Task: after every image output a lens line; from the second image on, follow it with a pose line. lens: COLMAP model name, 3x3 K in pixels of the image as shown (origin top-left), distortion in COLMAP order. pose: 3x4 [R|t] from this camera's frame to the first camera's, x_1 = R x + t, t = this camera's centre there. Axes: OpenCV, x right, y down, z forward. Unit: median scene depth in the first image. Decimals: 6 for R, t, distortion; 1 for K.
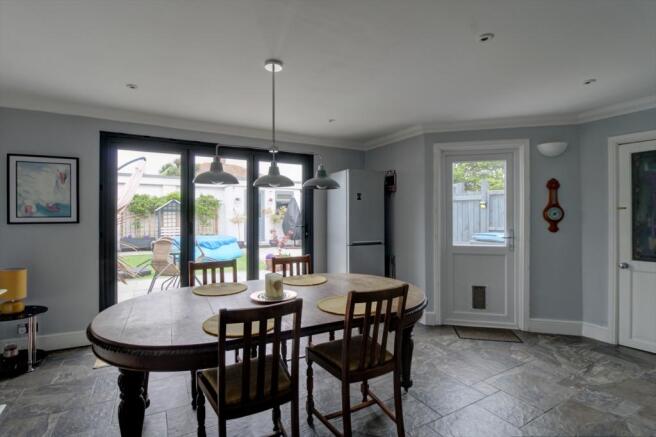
lens RADIAL K [[313.1, 0, 330.6], [0, 313.1, 215.2], [0, 0, 1]] dist [0.003346, -0.011742]
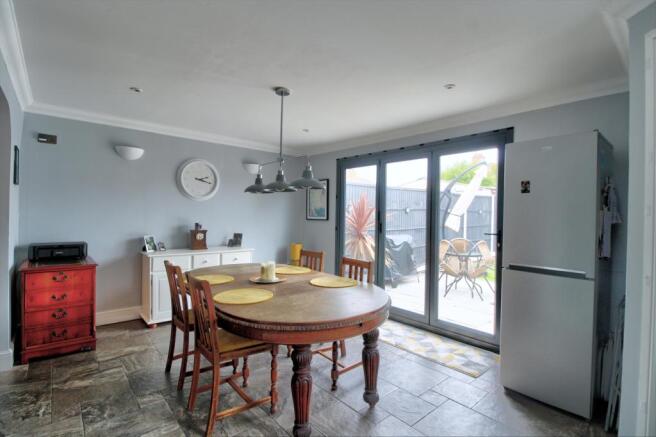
lens RADIAL K [[313.1, 0, 330.6], [0, 313.1, 215.2], [0, 0, 1]] dist [0.003346, -0.011742]
pose [[0.215877, 0.008577, -0.976383, 0.733565], [-0.005520, 0.999956, 0.007564, -0.012605], [0.976405, 0.003757, 0.215915, 0.670435]]
